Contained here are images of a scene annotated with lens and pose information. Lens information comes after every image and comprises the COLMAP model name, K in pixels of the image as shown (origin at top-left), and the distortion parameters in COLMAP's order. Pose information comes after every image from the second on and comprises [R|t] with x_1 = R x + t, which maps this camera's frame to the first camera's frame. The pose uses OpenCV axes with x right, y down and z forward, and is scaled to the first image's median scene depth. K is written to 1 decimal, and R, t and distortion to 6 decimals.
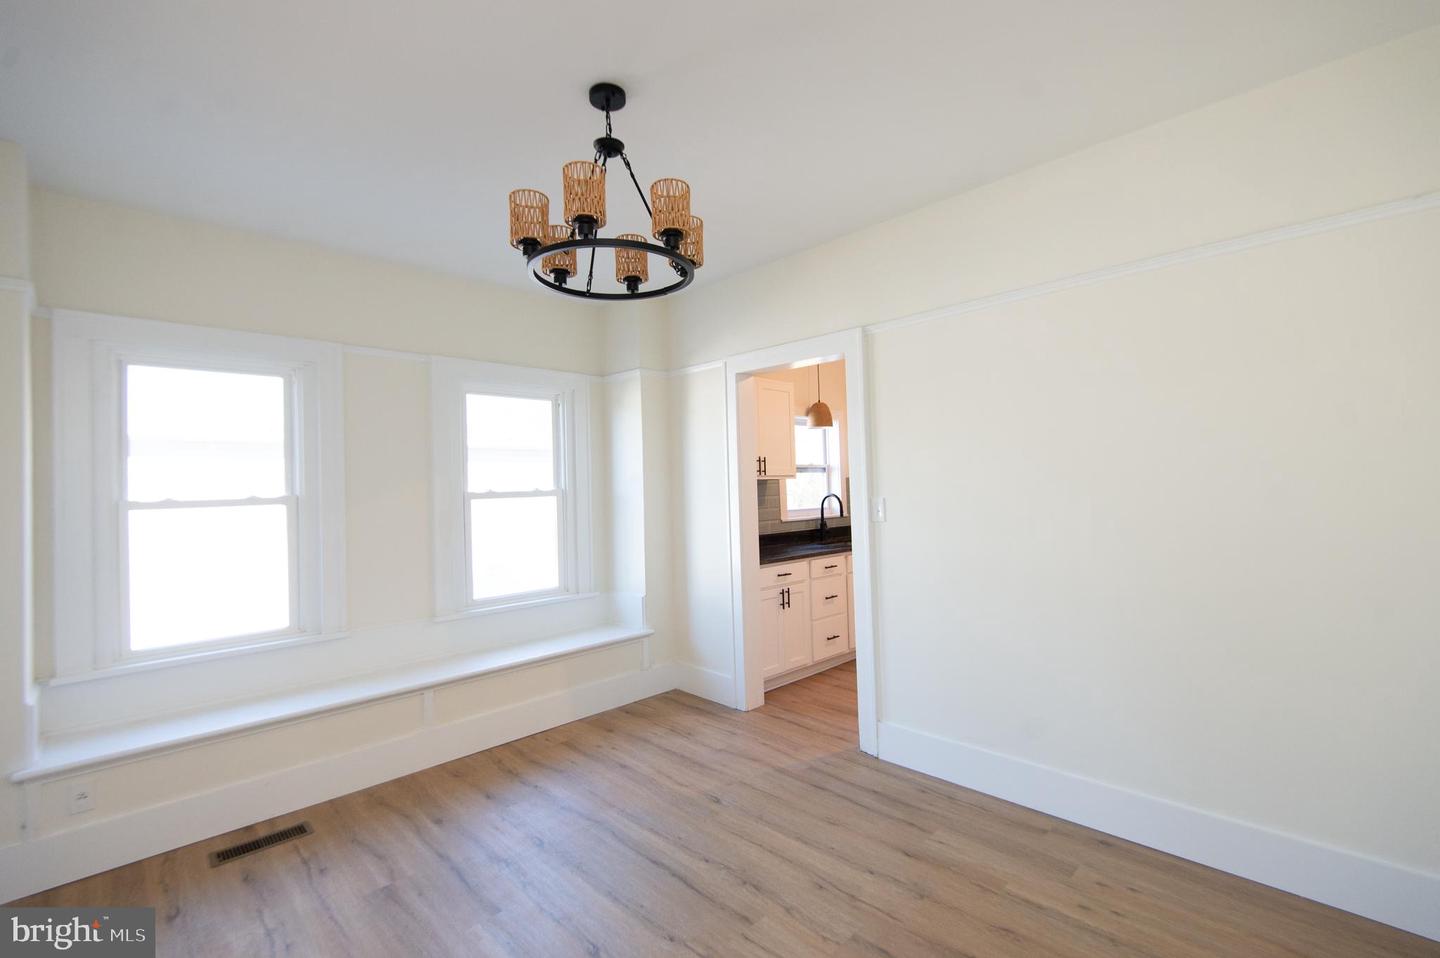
lens RADIAL K [[636.3, 0, 728.1], [0, 636.3, 476.5], [0, 0, 1]] dist [0.000569, -0.000090]
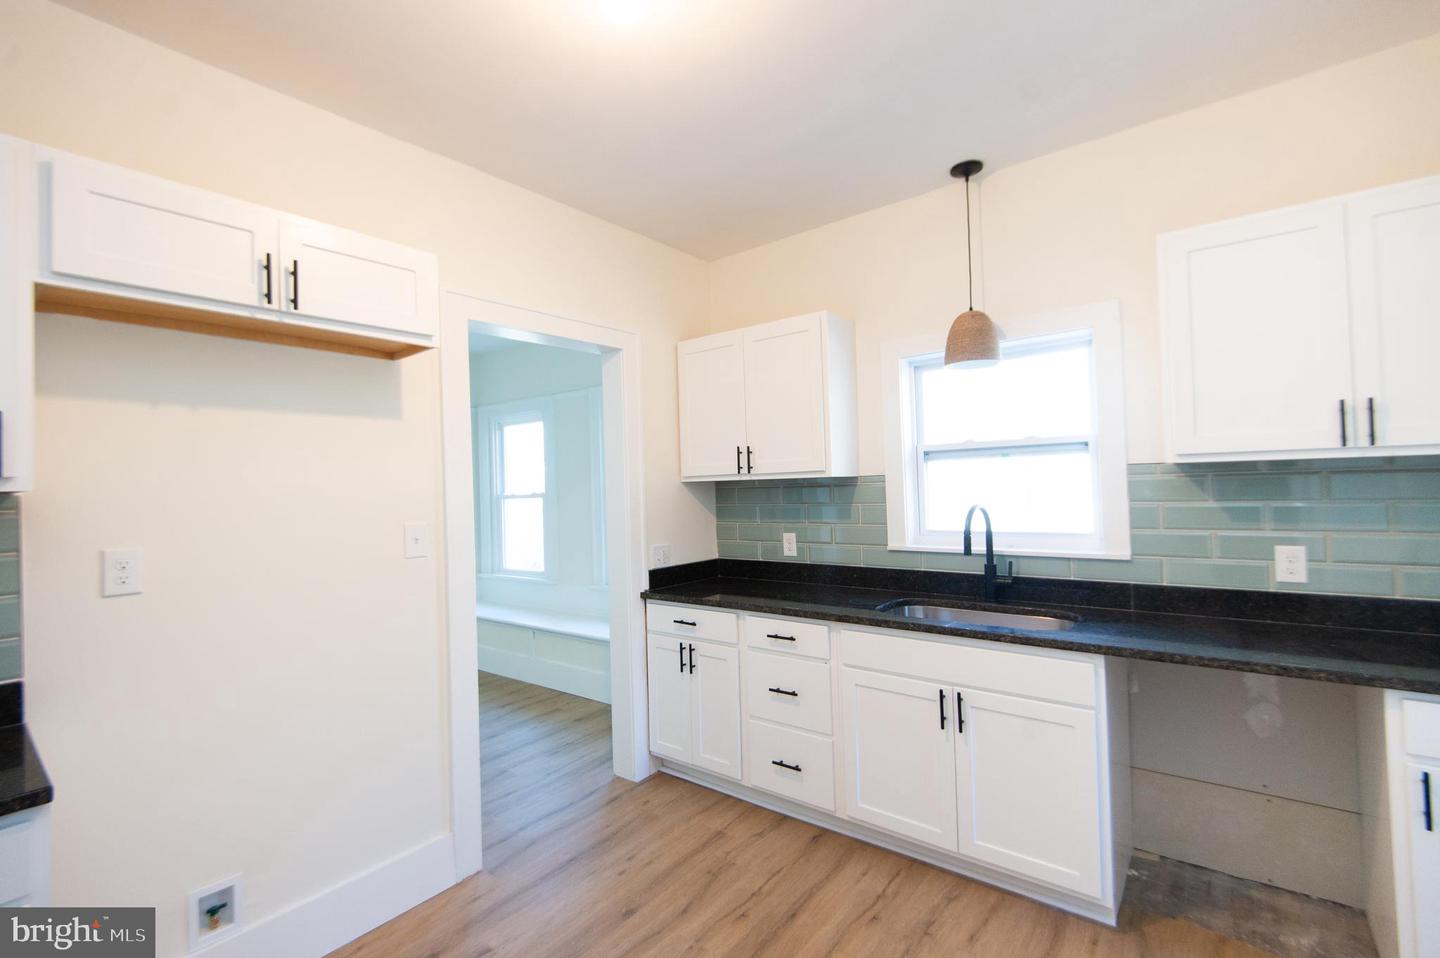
lens RADIAL K [[636.3, 0, 726.1], [0, 636.3, 476.9], [0, 0, 1]] dist [0.000569, -0.000090]
pose [[0.122663, 0.006749, -0.992425, 0.768944], [0.041924, 0.999049, 0.011976, -0.007775], [0.991562, -0.043075, 0.122263, 0.967938]]
